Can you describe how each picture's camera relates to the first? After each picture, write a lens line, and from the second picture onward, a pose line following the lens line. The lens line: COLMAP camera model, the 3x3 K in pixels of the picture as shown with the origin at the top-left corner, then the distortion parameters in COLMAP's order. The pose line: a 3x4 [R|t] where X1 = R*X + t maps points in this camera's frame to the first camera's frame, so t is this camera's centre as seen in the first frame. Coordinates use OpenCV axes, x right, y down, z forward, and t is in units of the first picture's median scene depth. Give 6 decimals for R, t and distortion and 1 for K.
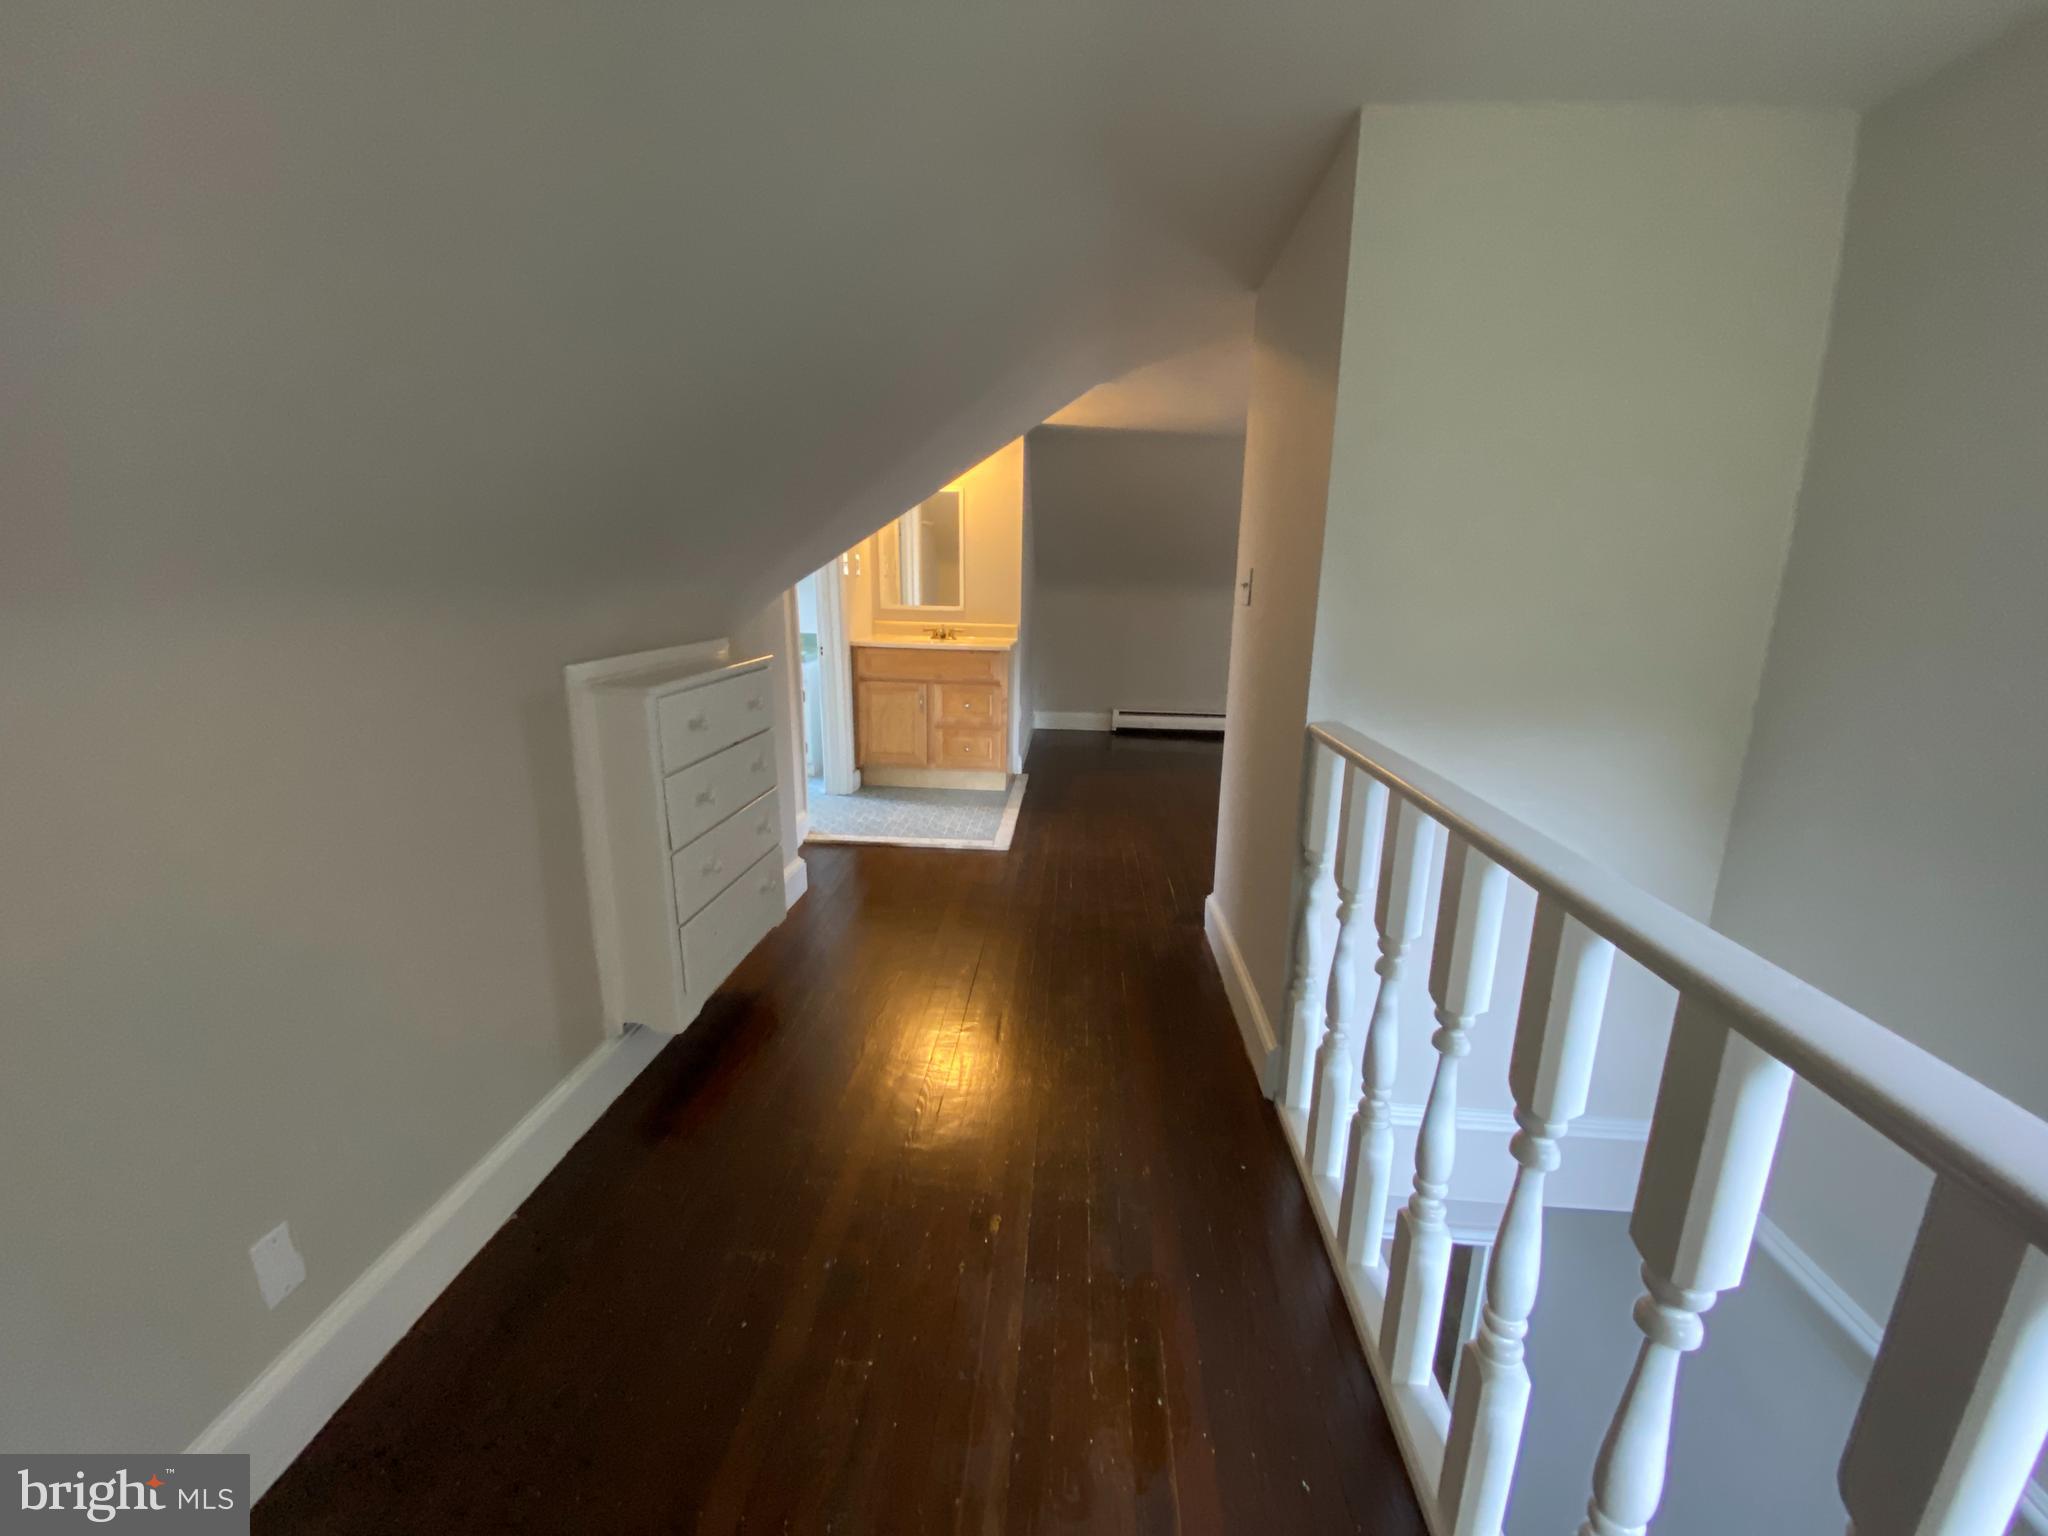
lens RADIAL K [[834.9, 0, 1024.0], [0, 834.9, 768.0], [0, 0, 1]] dist [0.028800, -0.023378]
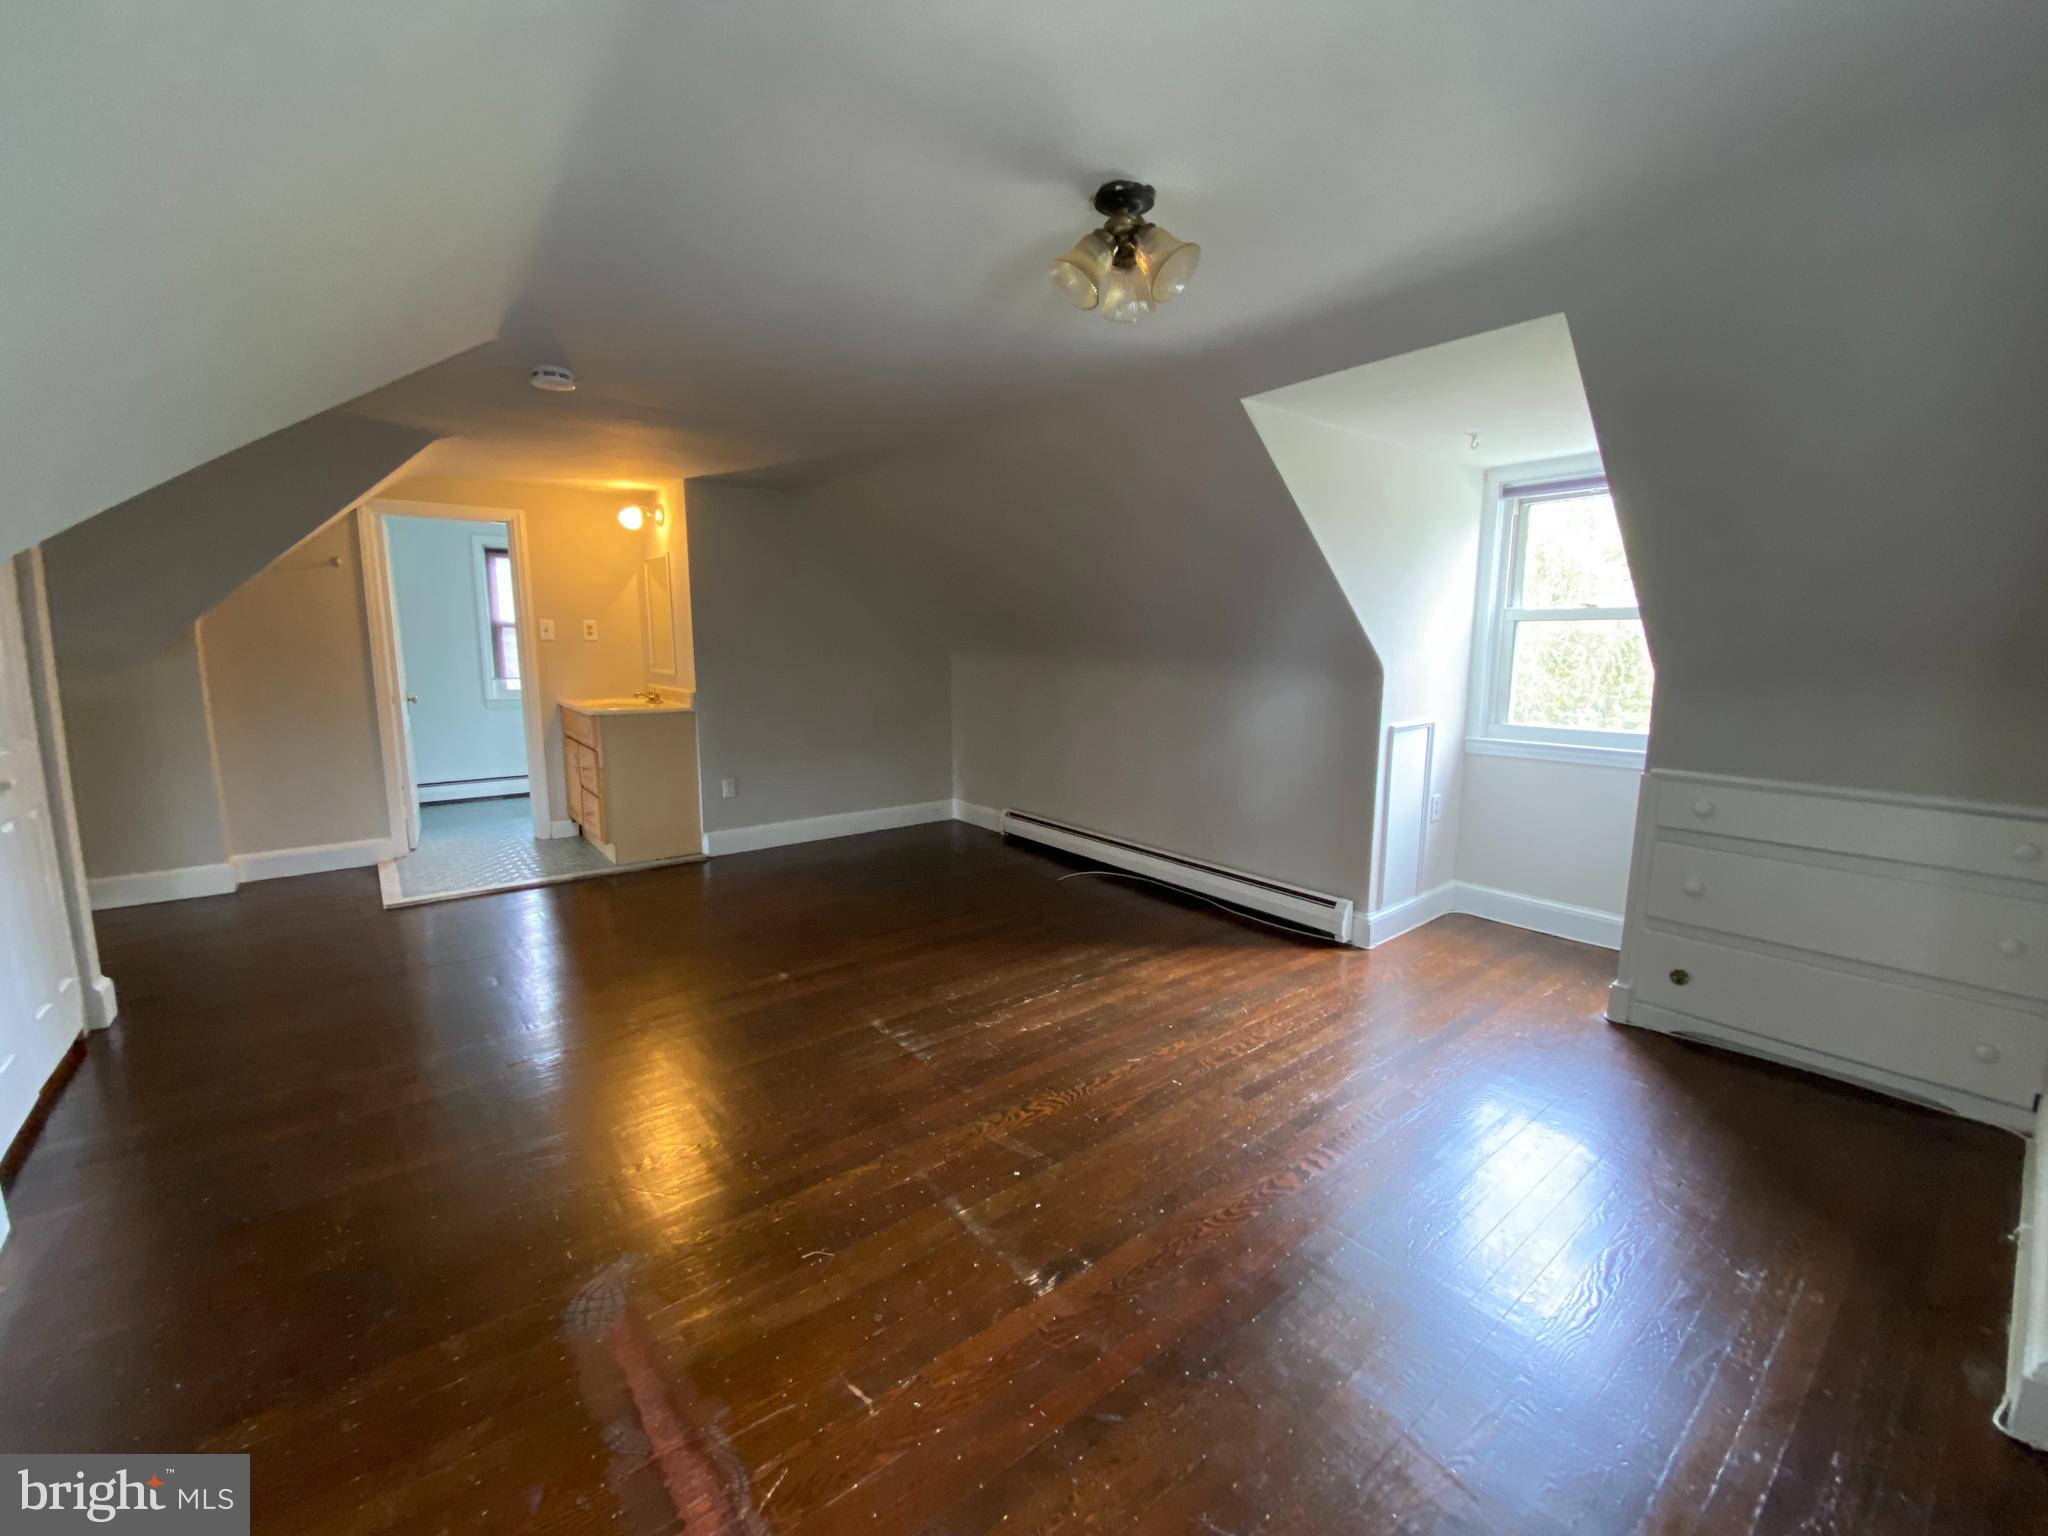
lens RADIAL K [[826.7, 0, 1020.1], [0, 826.7, 768.8], [0, 0, 1]] dist [0.038357, -0.024373]
pose [[0.672131, 0.108857, -0.732386, 0.683758], [-0.166132, 0.986086, -0.005898, -0.104416], [0.721554, 0.125637, 0.680864, 0.480010]]
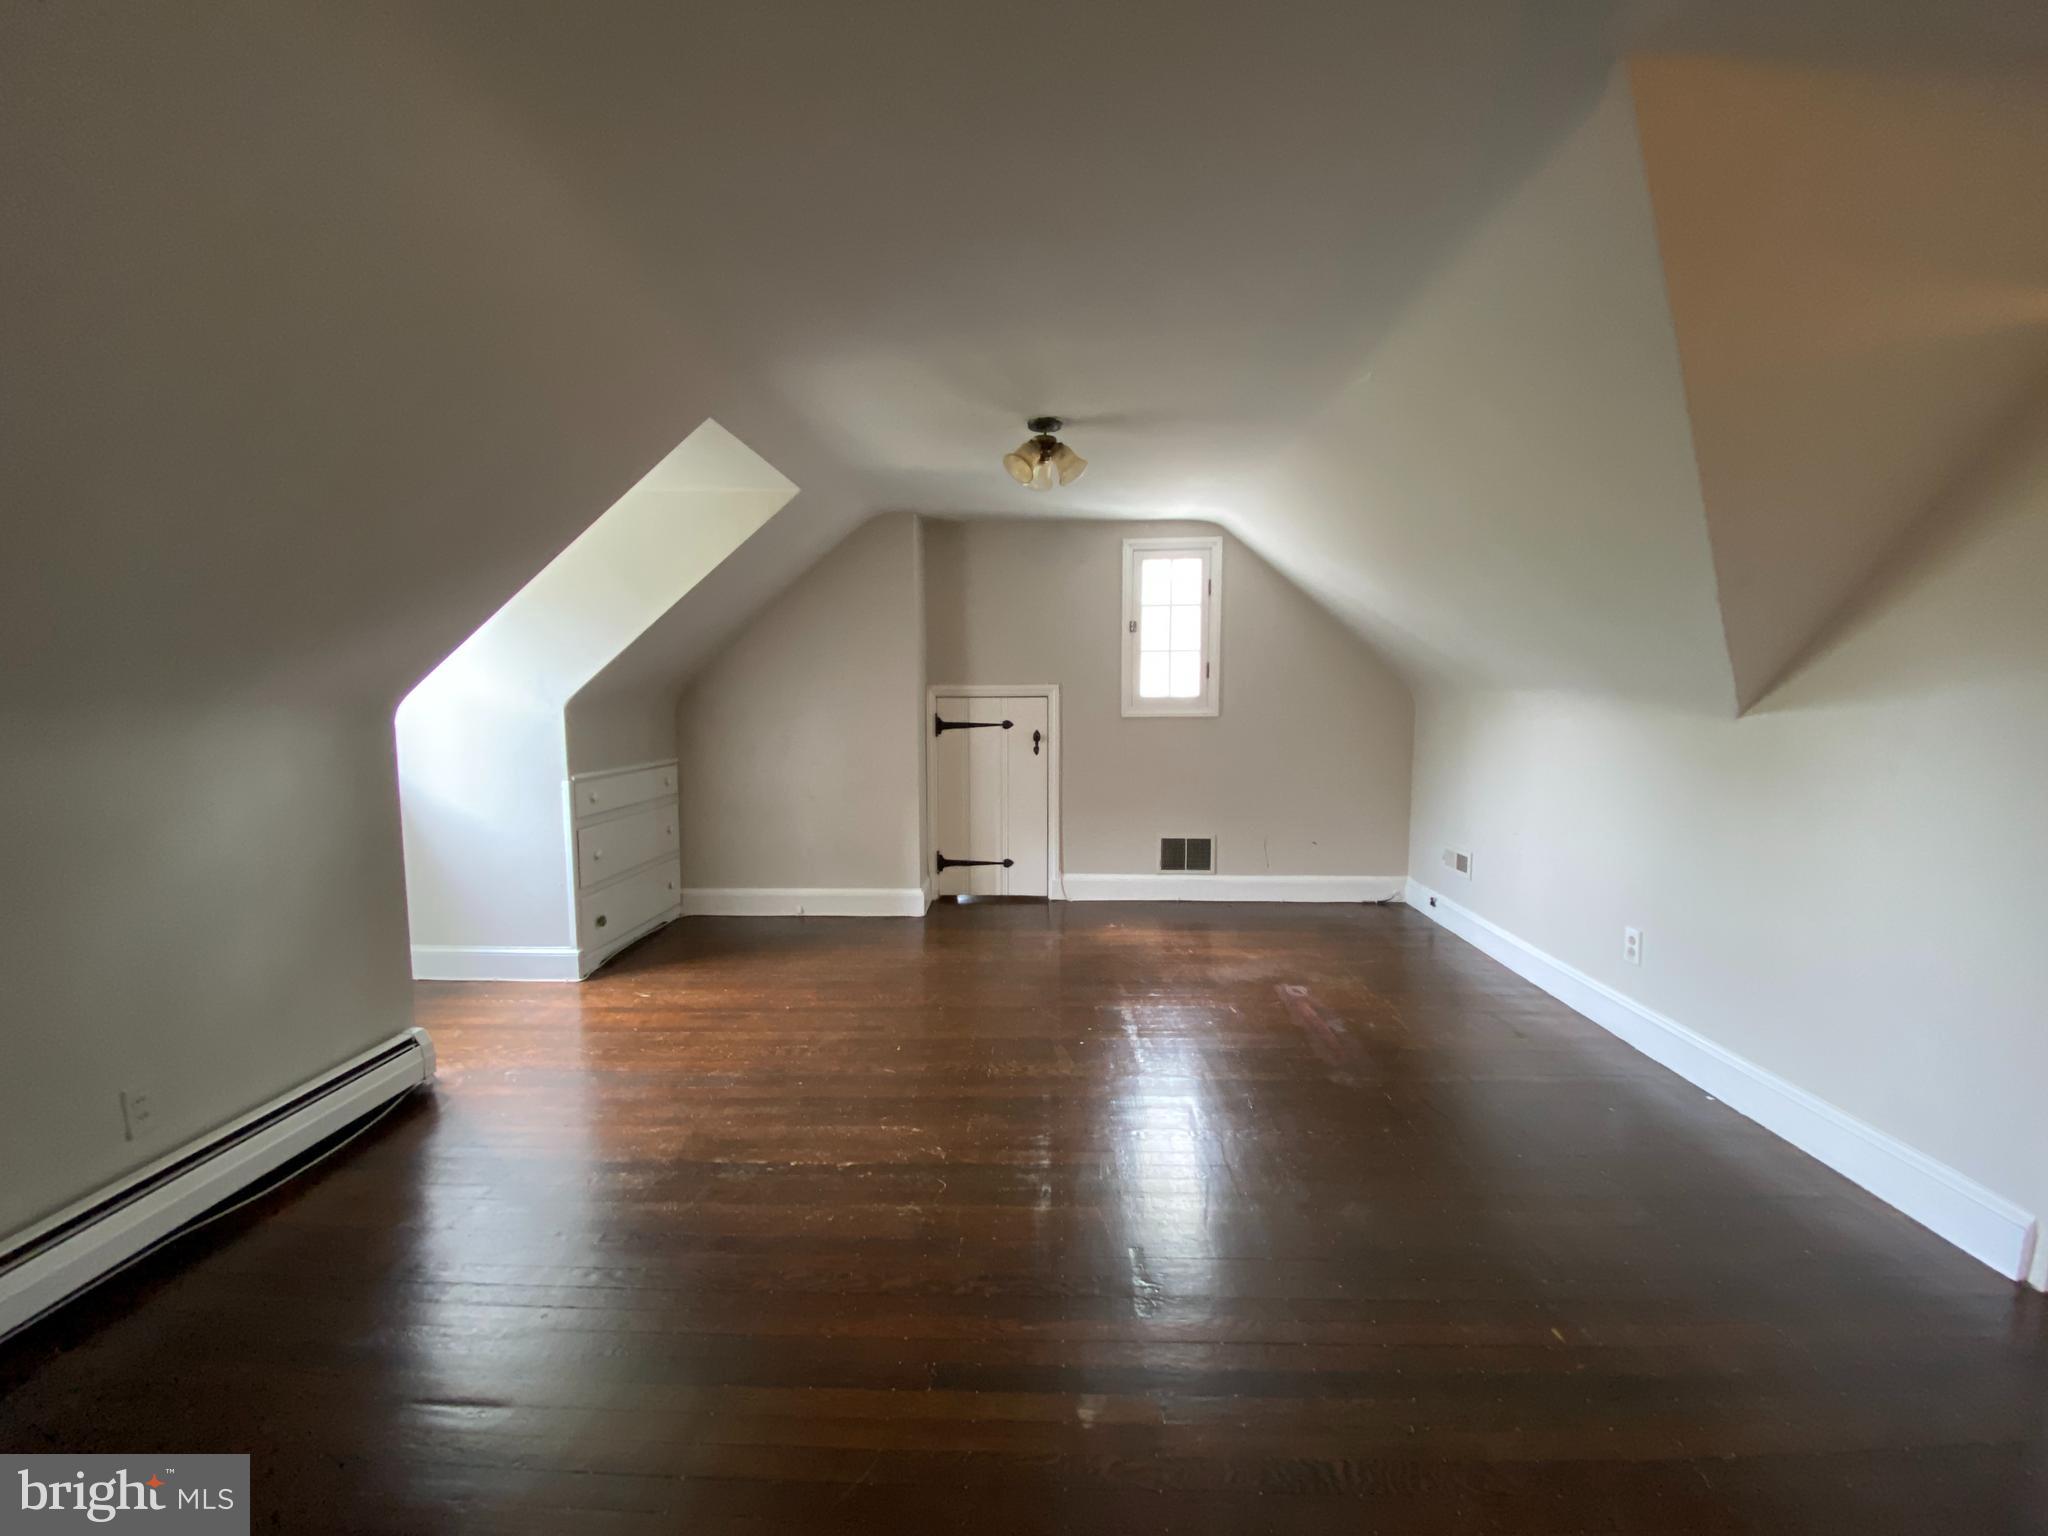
lens RADIAL K [[826.7, 0, 1020.1], [0, 826.7, 768.8], [0, 0, 1]] dist [0.038357, -0.024373]
pose [[-0.027661, -0.097550, 0.994846, 0.081814], [0.231984, 0.967429, 0.101312, -0.149384], [-0.972326, 0.233591, -0.004130, 0.695258]]
